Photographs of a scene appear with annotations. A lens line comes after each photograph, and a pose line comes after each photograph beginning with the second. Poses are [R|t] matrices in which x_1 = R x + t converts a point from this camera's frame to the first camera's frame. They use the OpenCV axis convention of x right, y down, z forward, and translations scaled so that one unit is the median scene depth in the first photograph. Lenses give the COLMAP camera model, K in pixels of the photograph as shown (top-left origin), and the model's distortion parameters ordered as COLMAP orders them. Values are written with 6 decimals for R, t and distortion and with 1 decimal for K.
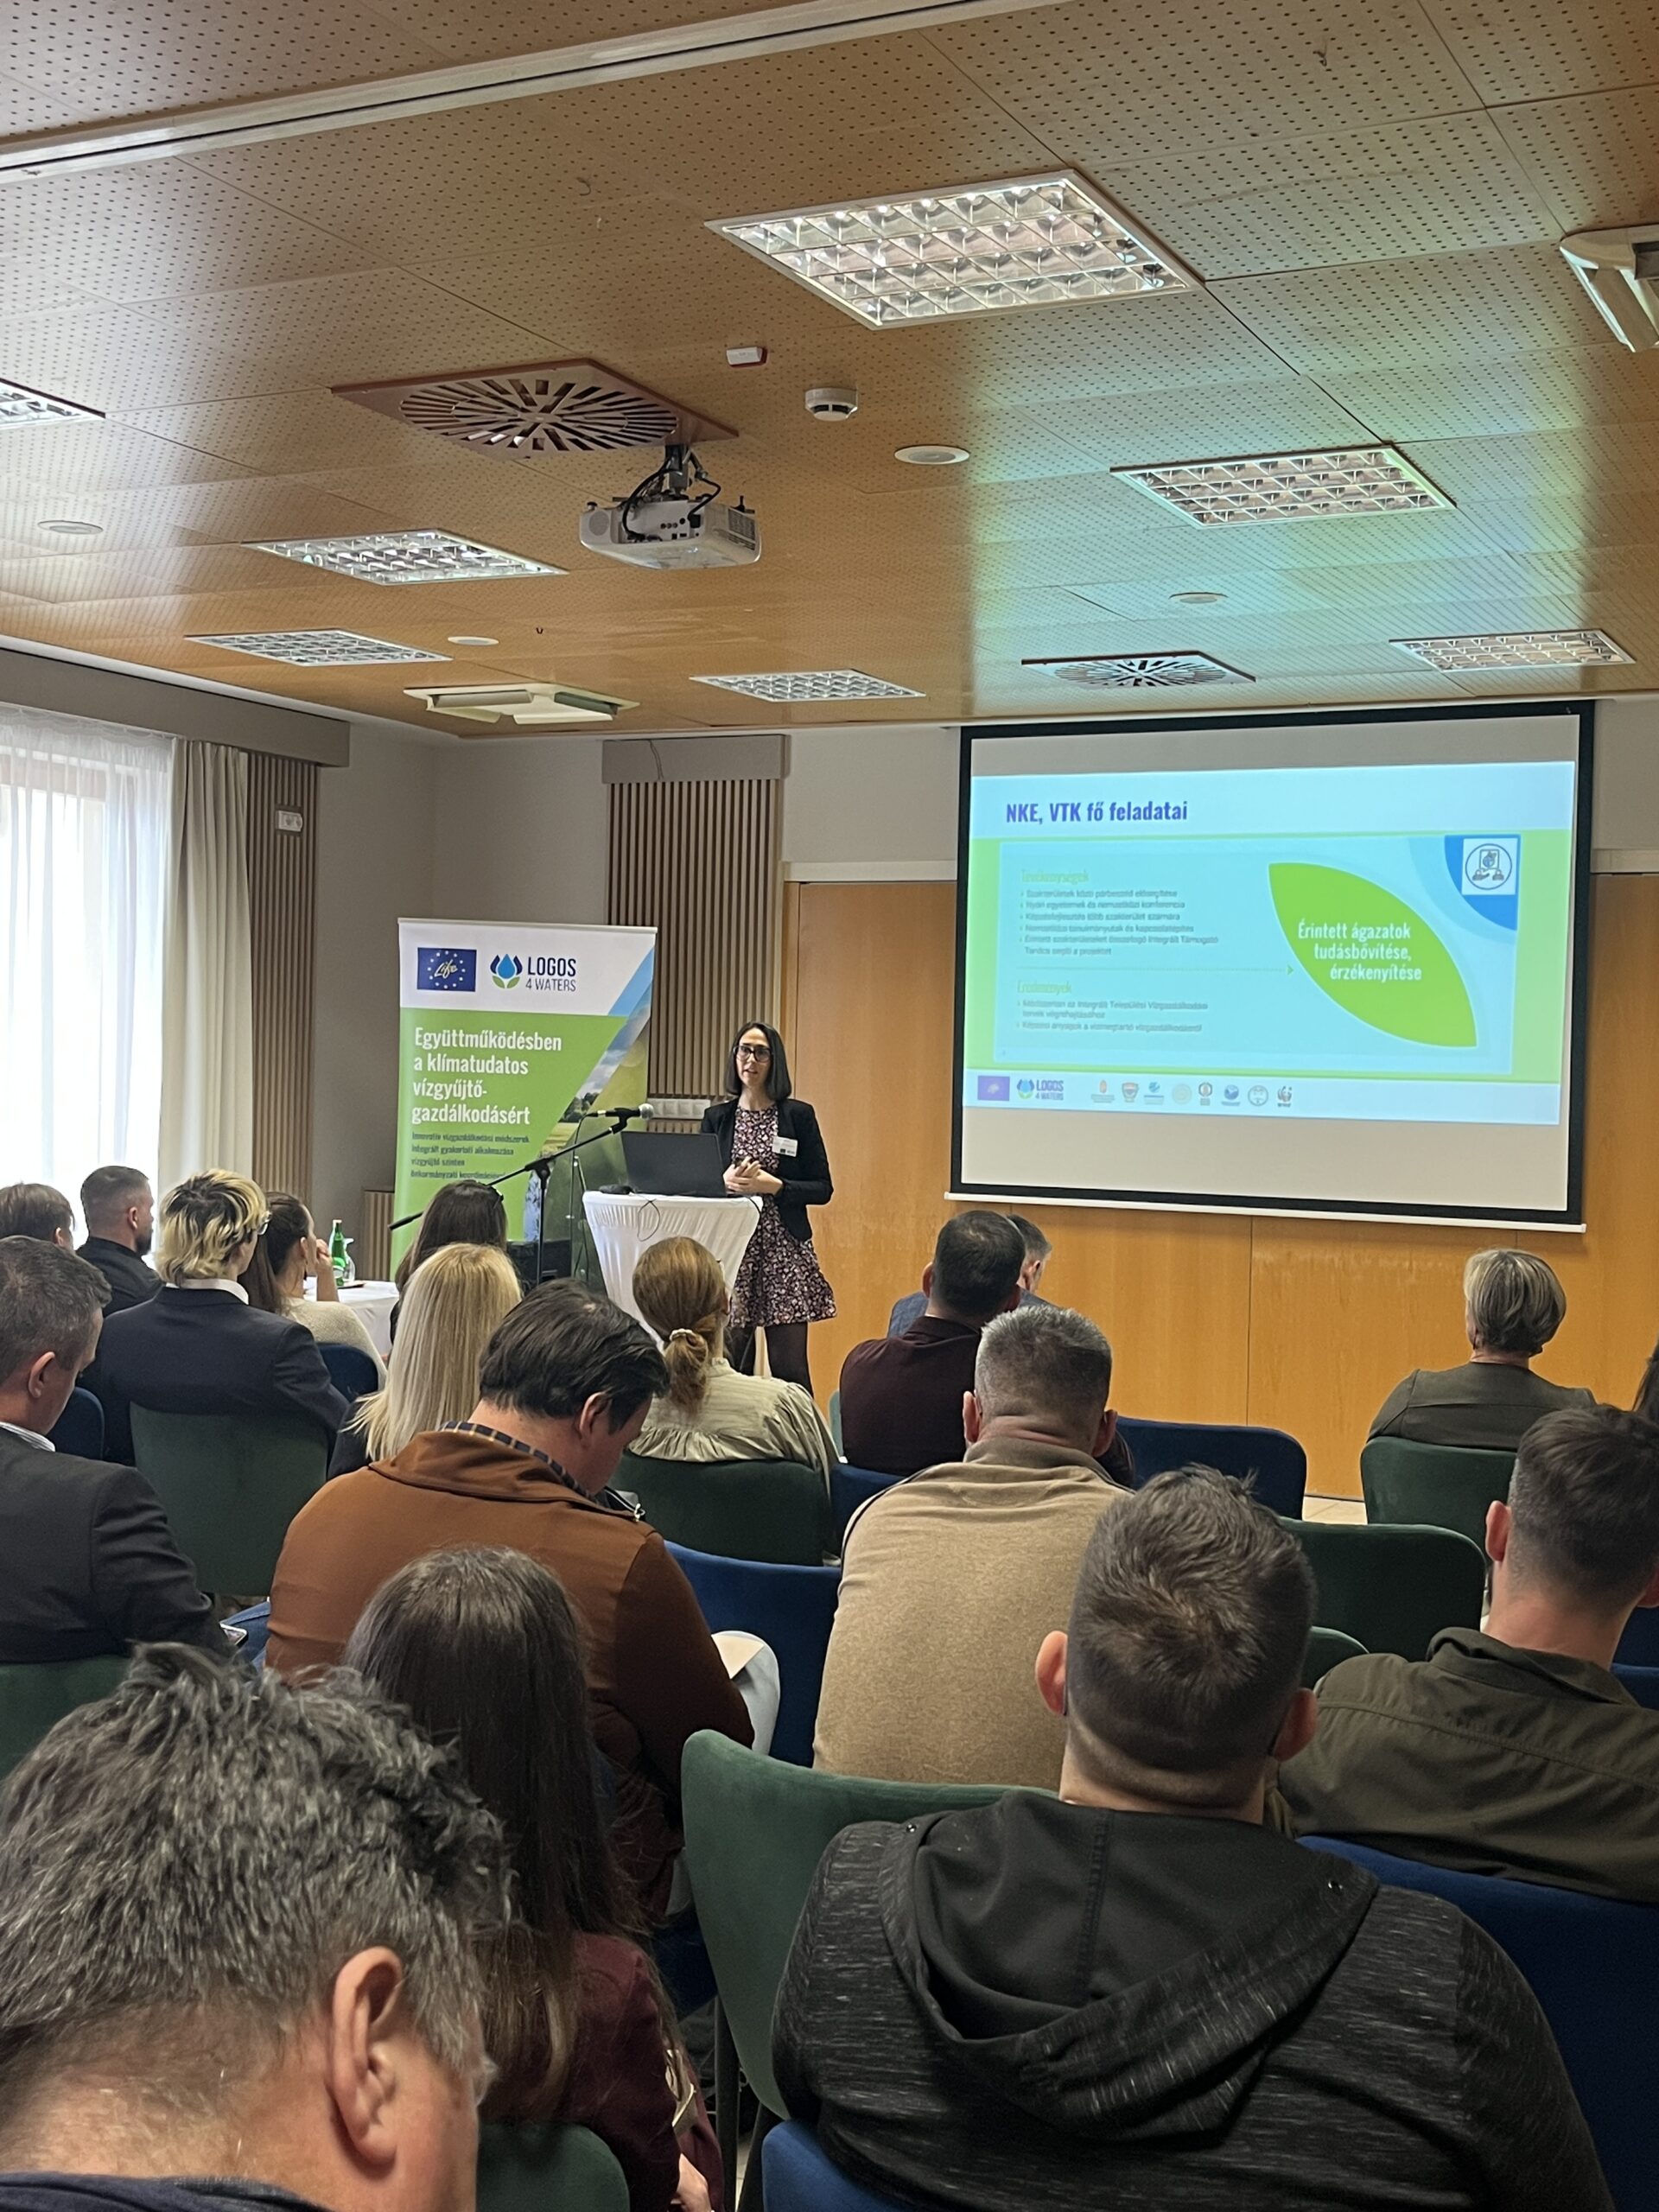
lens RADIAL K [[2564.3, 0, 830.7], [0, 2564.3, 1095.0], [0, 0, 1]] dist [0.057612, 0.000000]
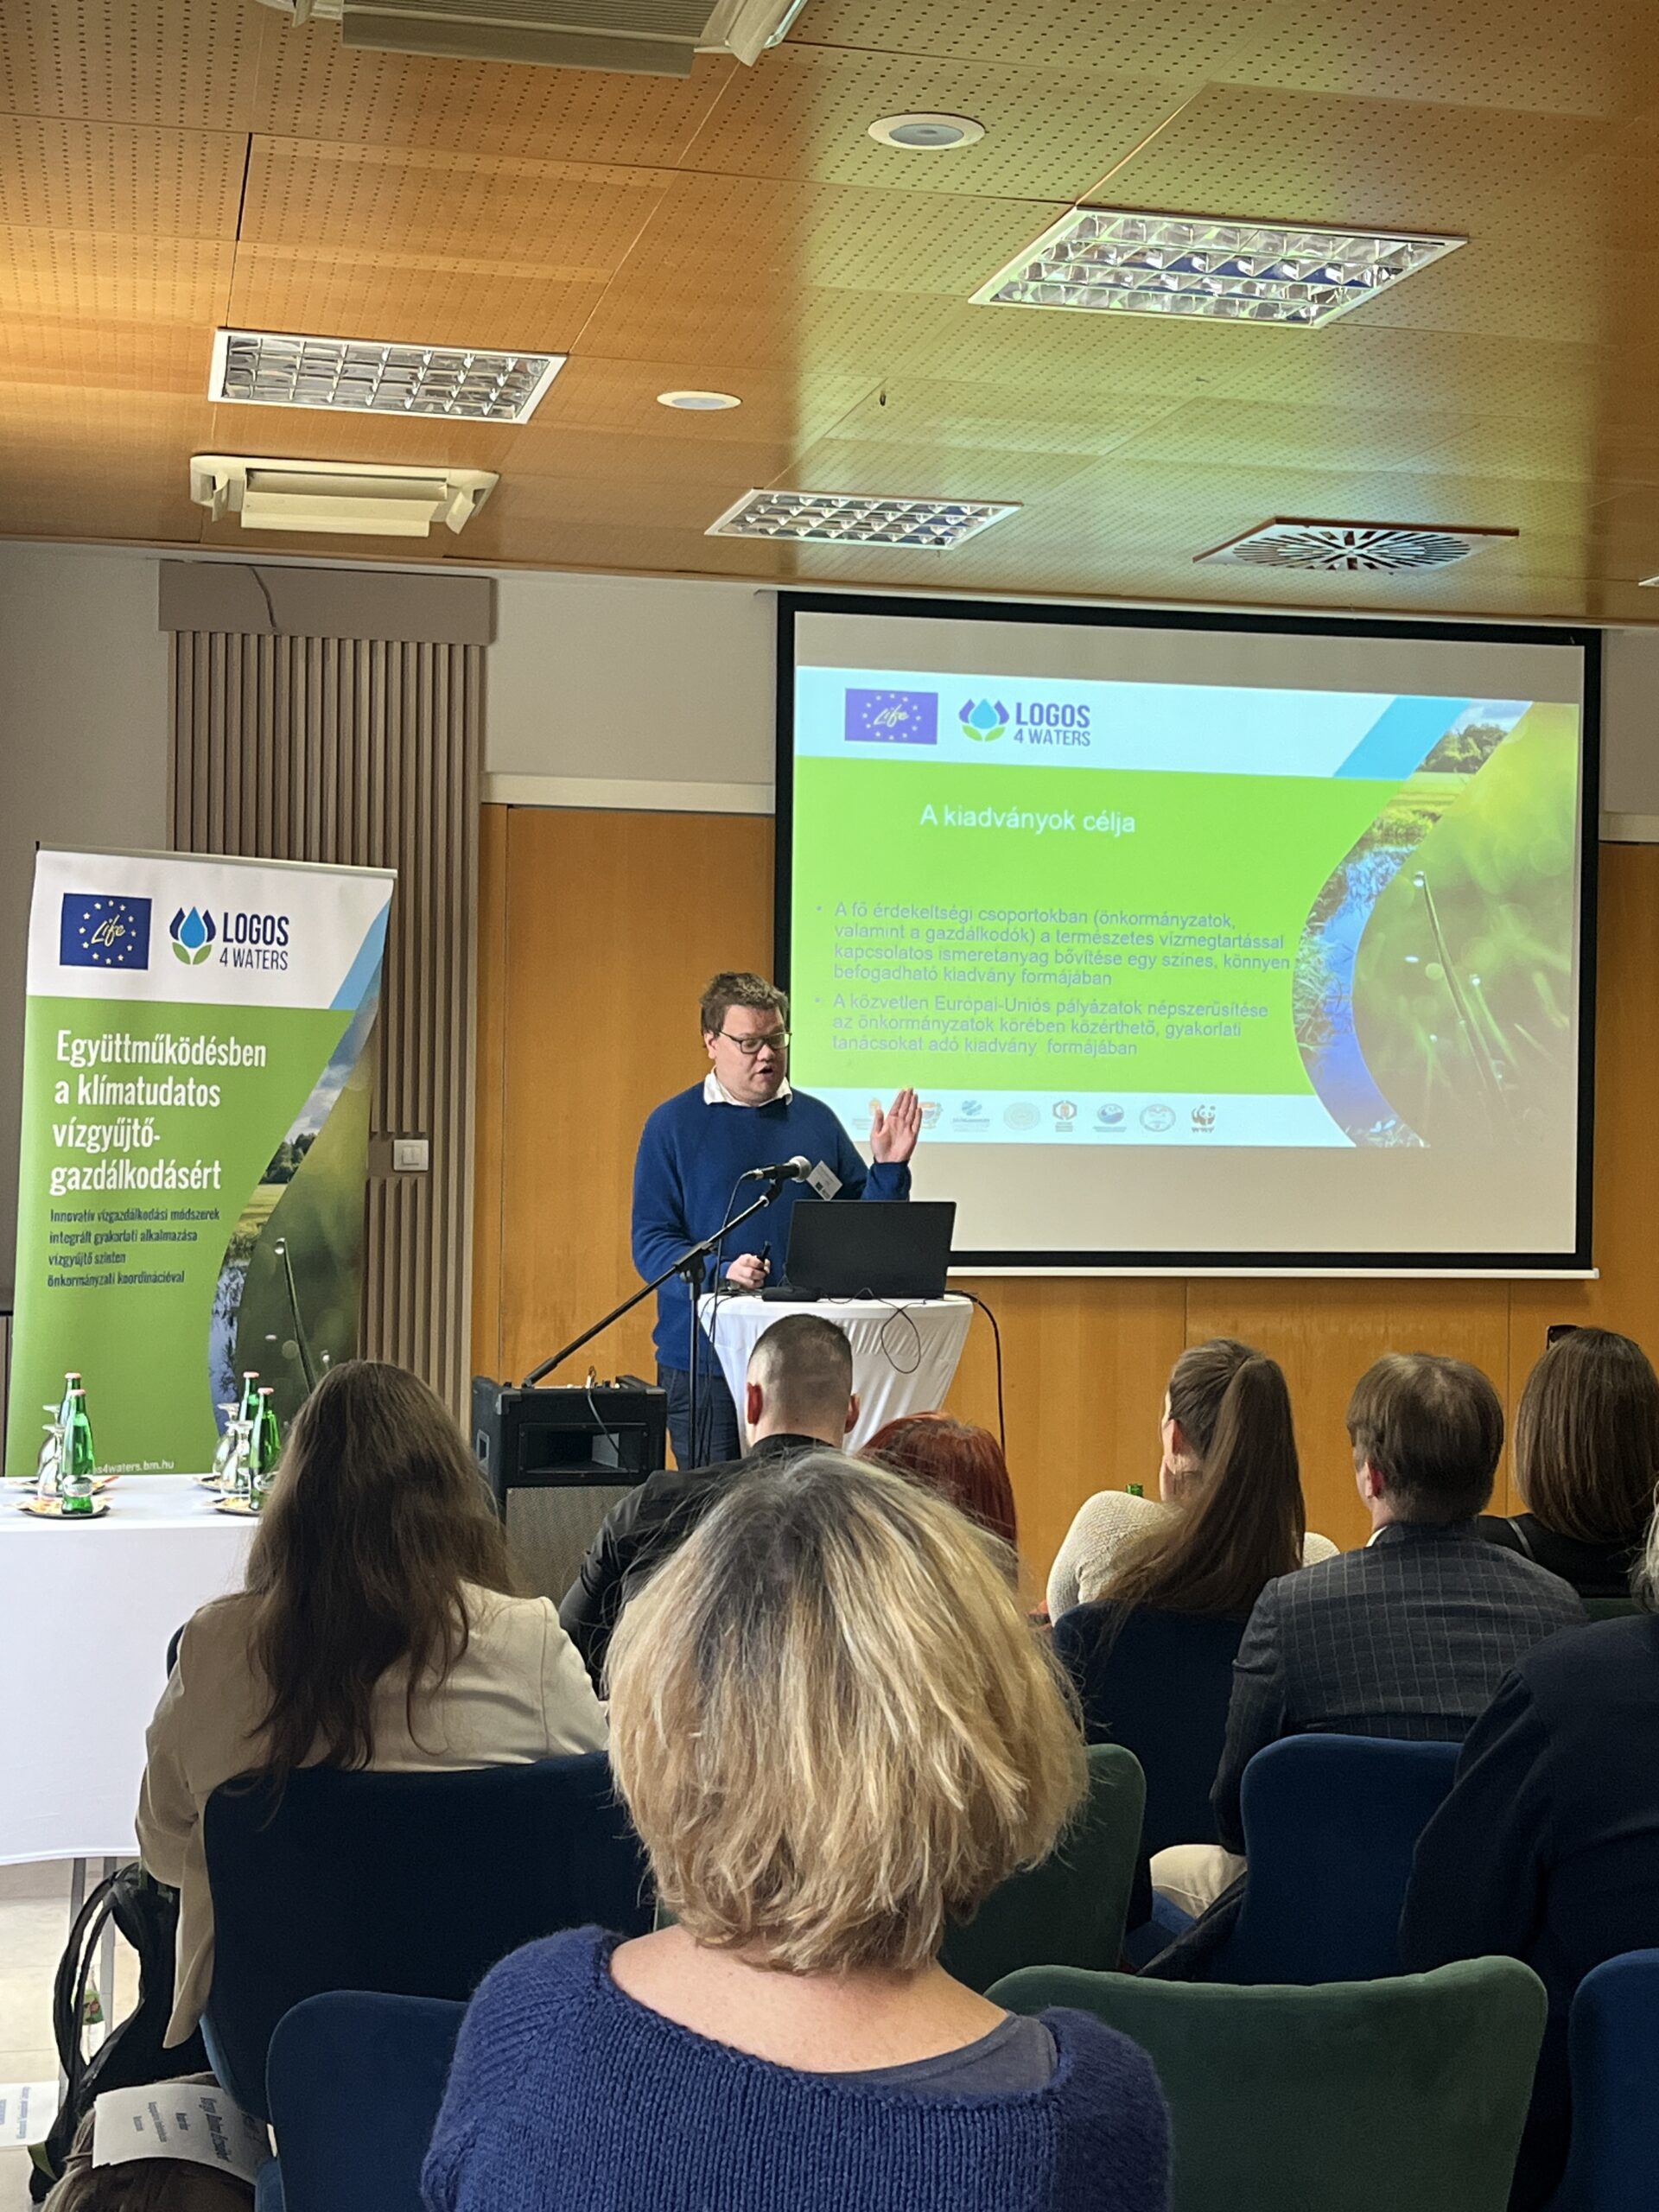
lens RADIAL K [[3171.1, 0, 837.8], [0, 3171.1, 1105.3], [0, 0, 1]] dist [0.140362, 0.000000]
pose [[0.775016, -0.018855, 0.631660, -0.503385], [0.011459, 0.999810, 0.015784, -0.019476], [-0.631838, -0.004994, 0.775085, 0.340562]]
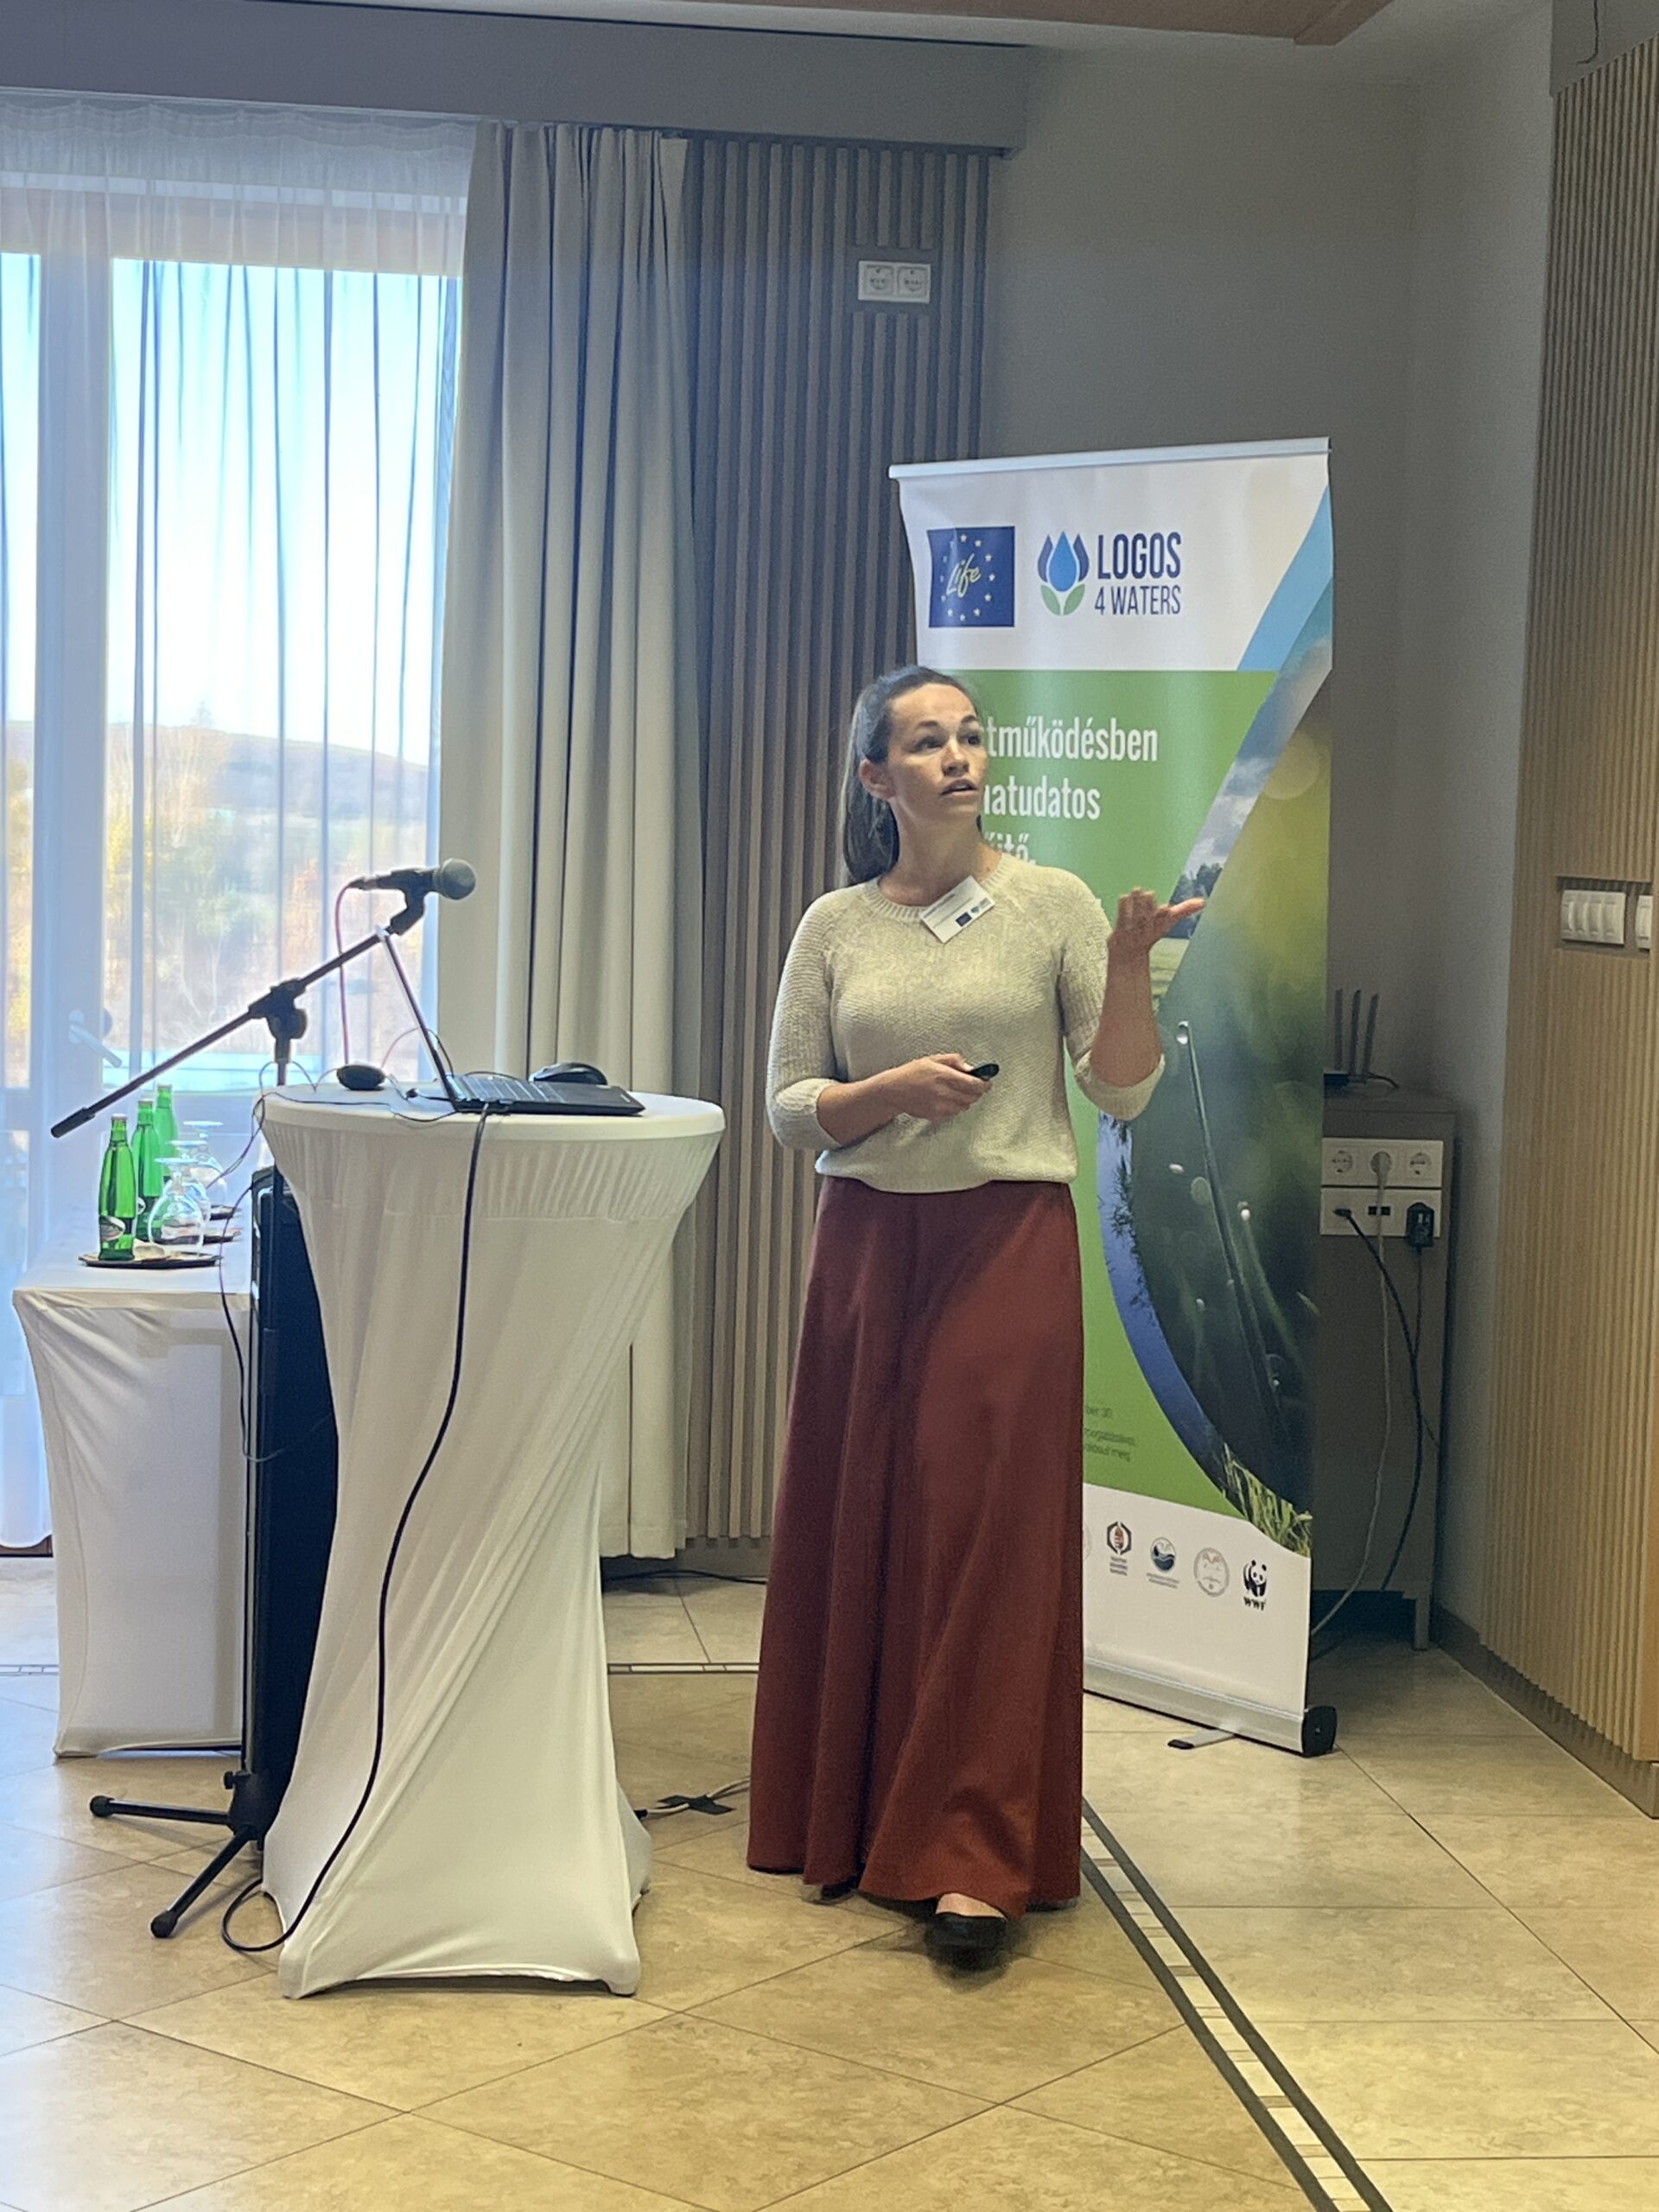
lens RADIAL K [[3708.1, 0, 830.6], [0, 3708.1, 1108.3], [0, 0, 1]] dist [0.149781, 0.000000]
pose [[0.552269, 0.059497, -0.831540, 0.383263], [-0.029166, 0.998218, 0.052052, 0.009126], [0.833156, -0.004494, 0.553020, 0.657591]]
